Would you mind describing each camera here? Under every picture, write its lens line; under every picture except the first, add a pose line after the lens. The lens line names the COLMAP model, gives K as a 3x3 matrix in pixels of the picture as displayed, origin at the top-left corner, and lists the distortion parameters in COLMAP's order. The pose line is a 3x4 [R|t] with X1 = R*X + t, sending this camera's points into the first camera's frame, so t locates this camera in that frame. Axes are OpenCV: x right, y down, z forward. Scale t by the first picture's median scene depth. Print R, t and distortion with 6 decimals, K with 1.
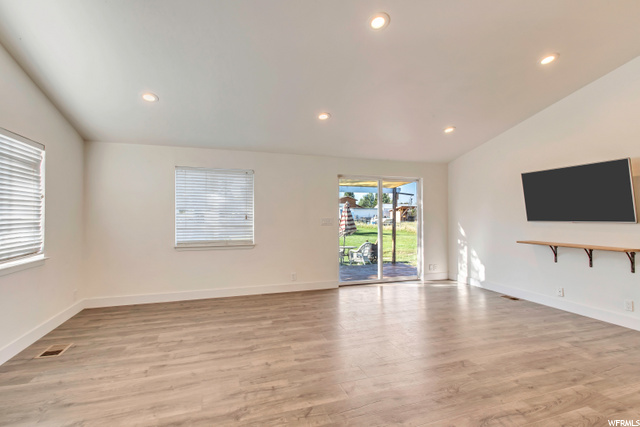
lens RADIAL K [[314.4, 0, 320.7], [0, 314.4, 213.6], [0, 0, 1]] dist [-0.002363, 0.001586]
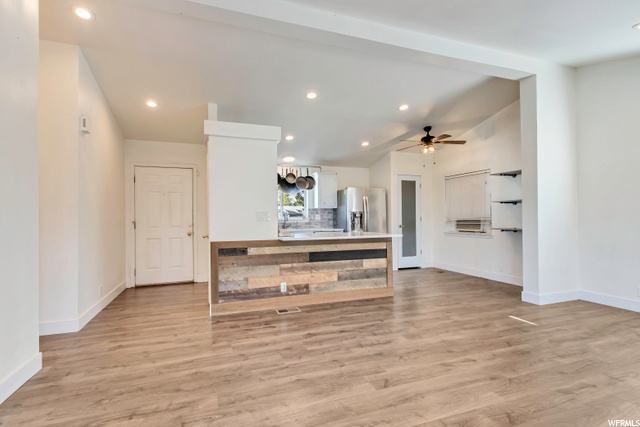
lens RADIAL K [[314.4, 0, 323.3], [0, 314.4, 216.1], [0, 0, 1]] dist [-0.002363, 0.001586]
pose [[-0.999434, 0.009767, -0.032181, 0.719252], [0.009927, 0.999939, -0.004803, 0.044821], [0.032132, -0.005120, -0.999471, 2.050374]]
